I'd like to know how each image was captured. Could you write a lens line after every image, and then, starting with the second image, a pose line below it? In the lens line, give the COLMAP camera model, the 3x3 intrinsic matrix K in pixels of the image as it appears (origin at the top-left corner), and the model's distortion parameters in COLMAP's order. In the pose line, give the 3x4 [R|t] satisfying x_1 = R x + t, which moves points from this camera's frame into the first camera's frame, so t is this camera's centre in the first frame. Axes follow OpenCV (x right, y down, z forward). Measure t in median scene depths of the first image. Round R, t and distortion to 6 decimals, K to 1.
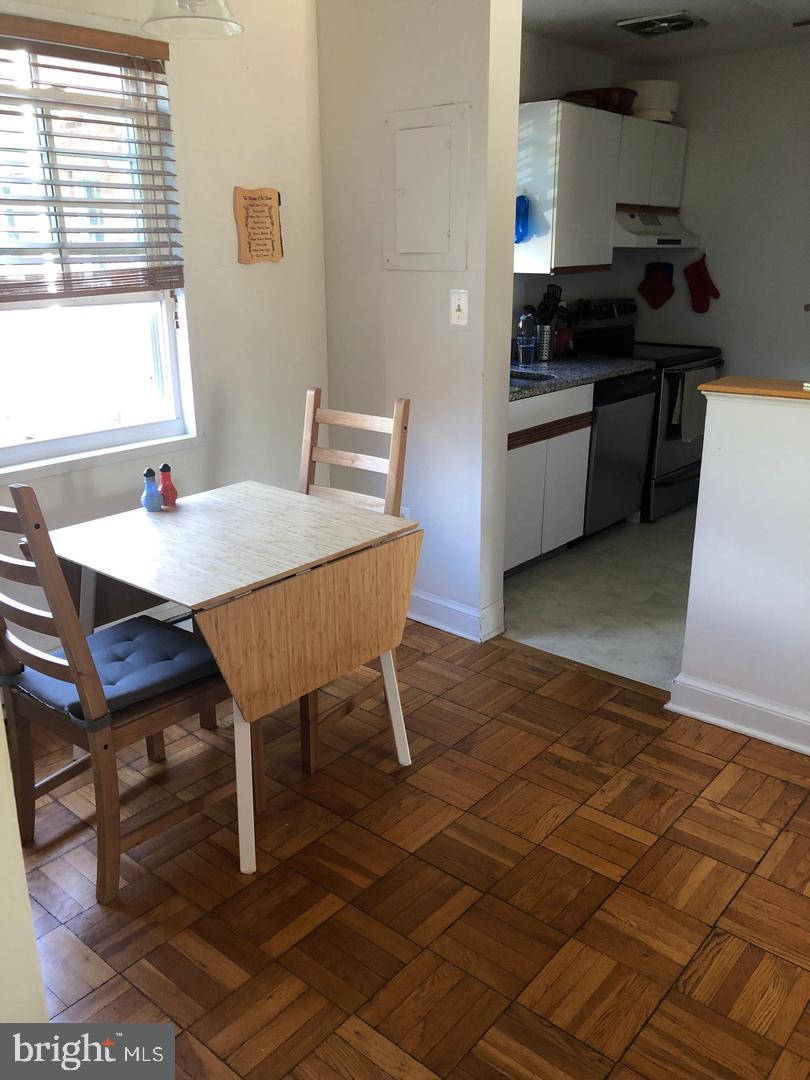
lens RADIAL K [[899.7, 0, 403.2], [0, 899.7, 531.3], [0, 0, 1]] dist [0.025402, -0.002730]
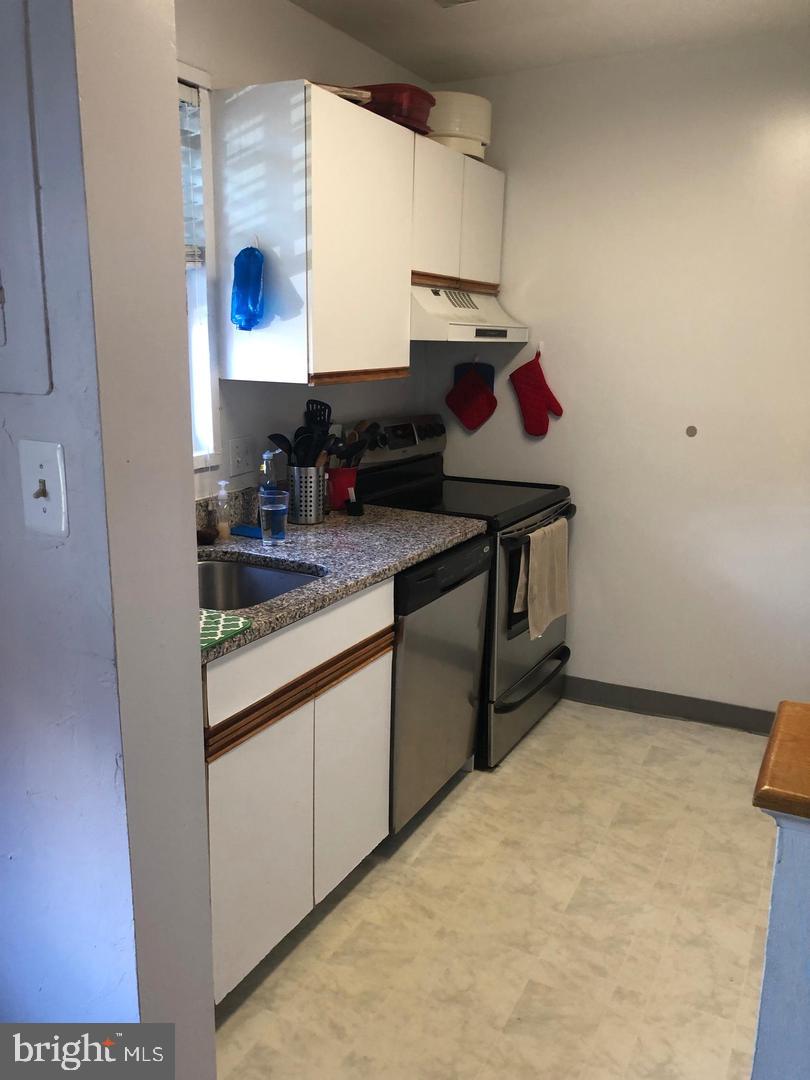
lens RADIAL K [[899.7, 0, 404.6], [0, 899.7, 546.9], [0, 0, 1]] dist [0.025402, -0.002730]
pose [[0.973271, -0.034967, 0.226982, 0.083285], [0.052622, 0.996001, -0.072201, -0.128989], [-0.223550, 0.082215, 0.971219, 0.412485]]
